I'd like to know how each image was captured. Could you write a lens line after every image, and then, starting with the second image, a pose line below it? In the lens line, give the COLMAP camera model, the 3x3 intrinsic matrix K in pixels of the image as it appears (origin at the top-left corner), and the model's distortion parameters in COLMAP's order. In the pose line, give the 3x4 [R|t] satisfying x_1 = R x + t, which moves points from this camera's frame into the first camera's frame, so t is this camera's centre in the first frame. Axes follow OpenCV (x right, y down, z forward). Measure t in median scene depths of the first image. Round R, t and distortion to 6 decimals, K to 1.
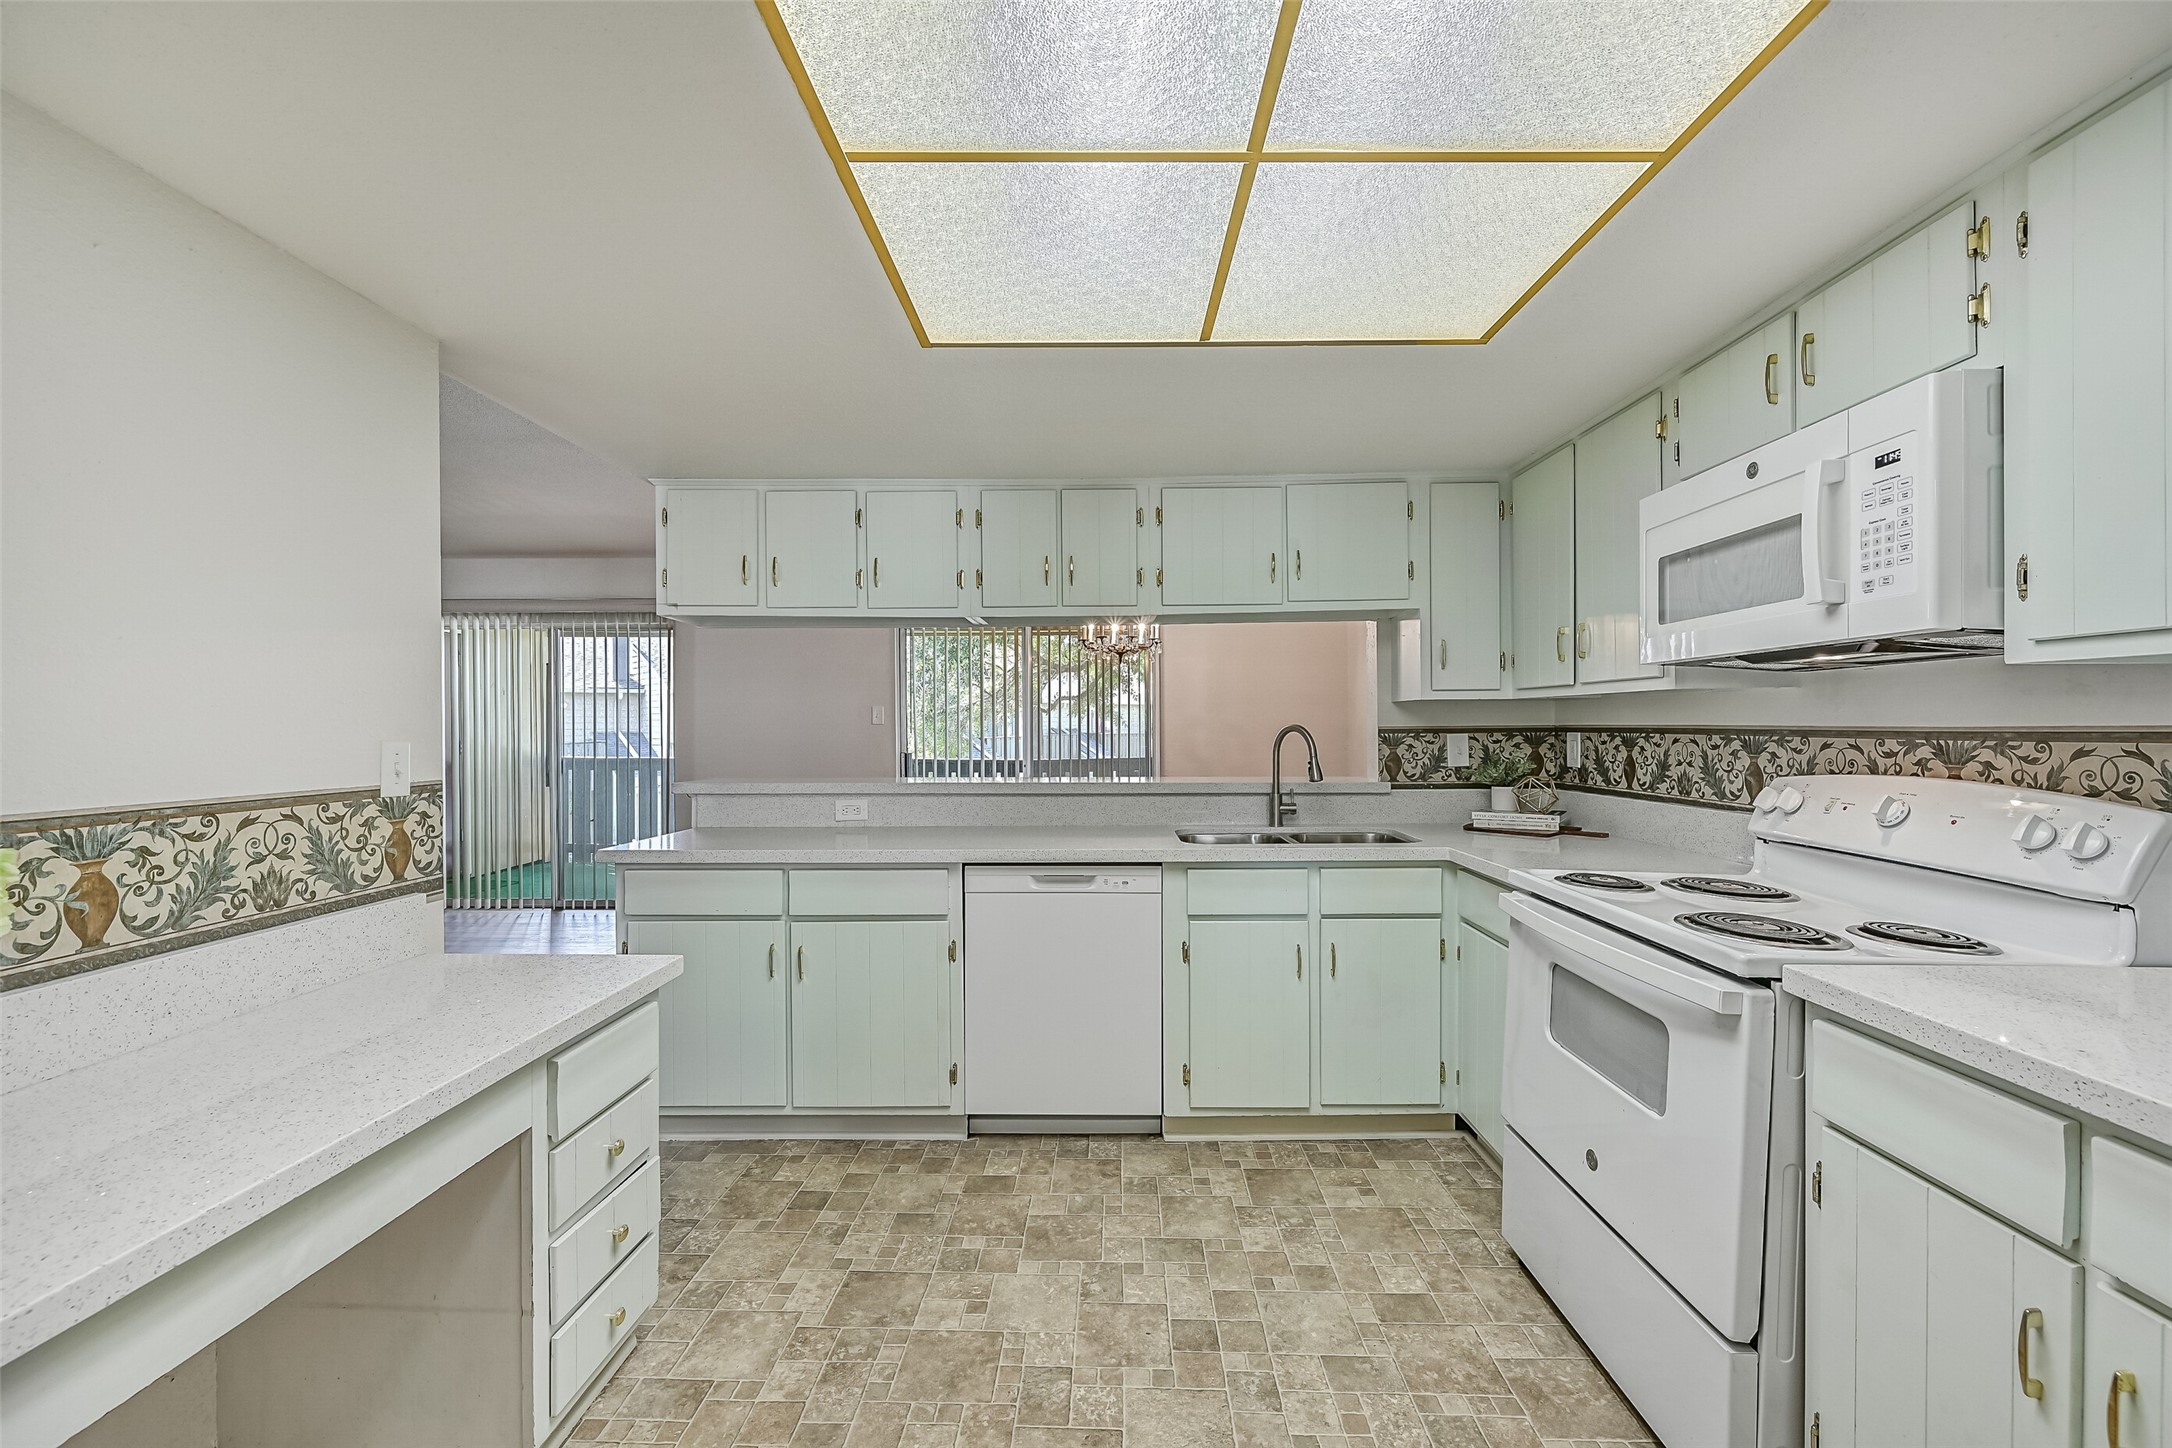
lens RADIAL K [[860.5, 0, 1099.3], [0, 860.5, 728.4], [0, 0, 1]] dist [0.000287, 0.000489]
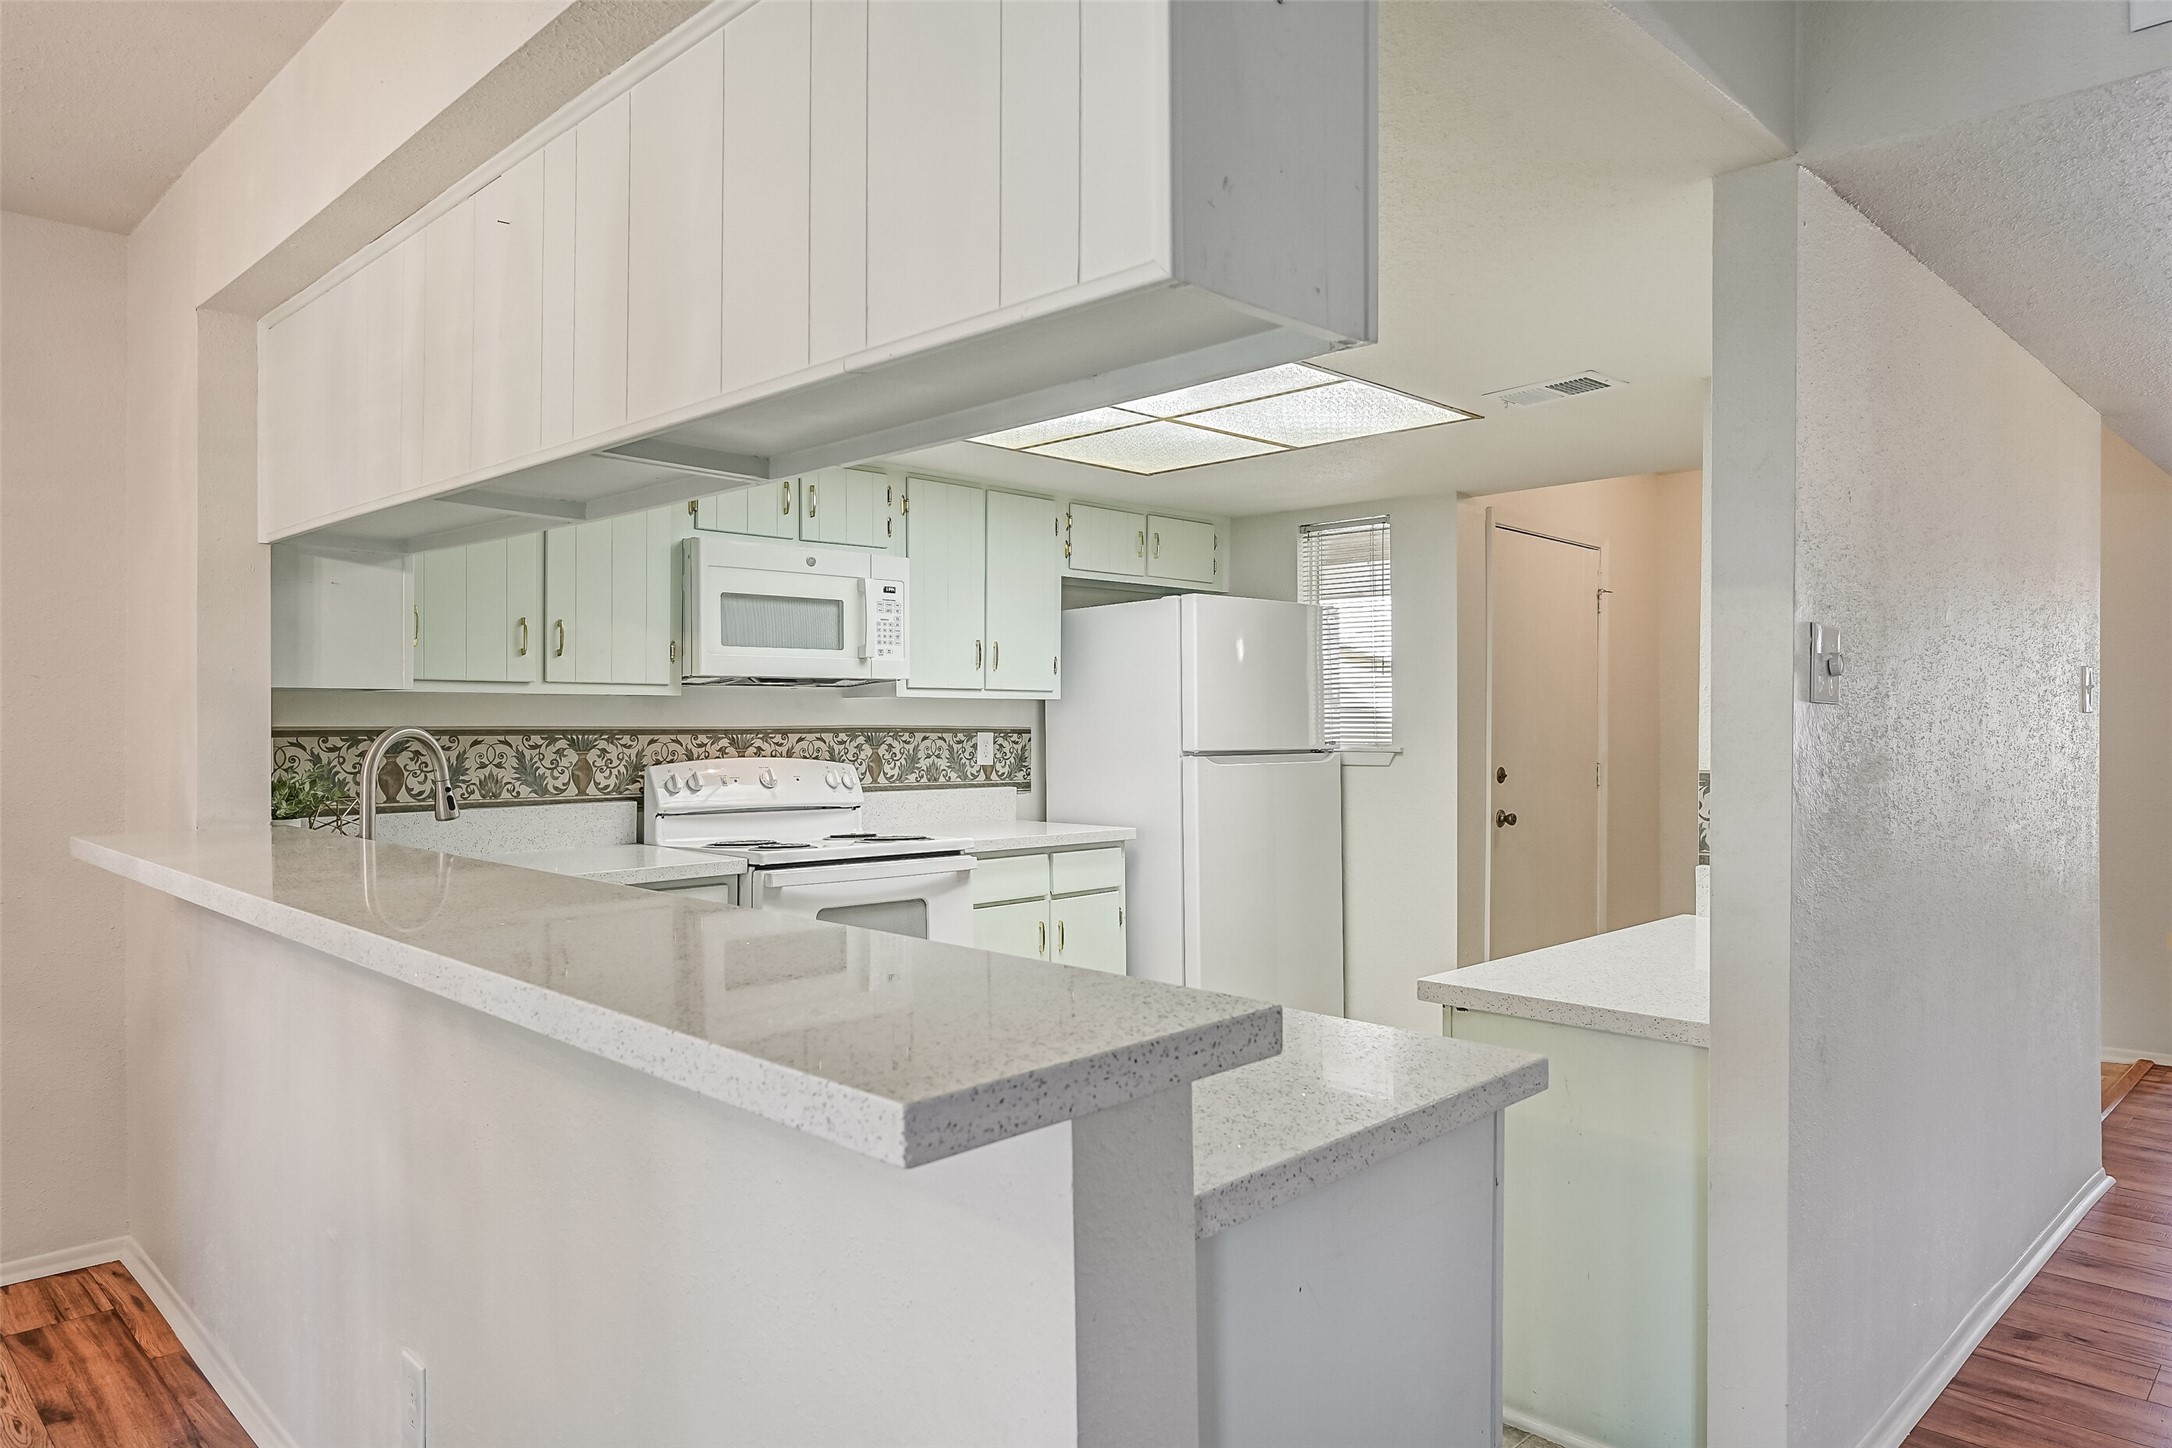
lens RADIAL K [[1357.1, 0, 1086.0], [0, 1357.1, 724.0], [0, 0, 1]] dist [-0.005573, 0.001908]
pose [[-0.710353, 0.002084, 0.703842, -0.987603], [0.006051, 0.999977, 0.003146, -0.008103], [-0.703819, 0.006493, -0.710349, 1.799473]]
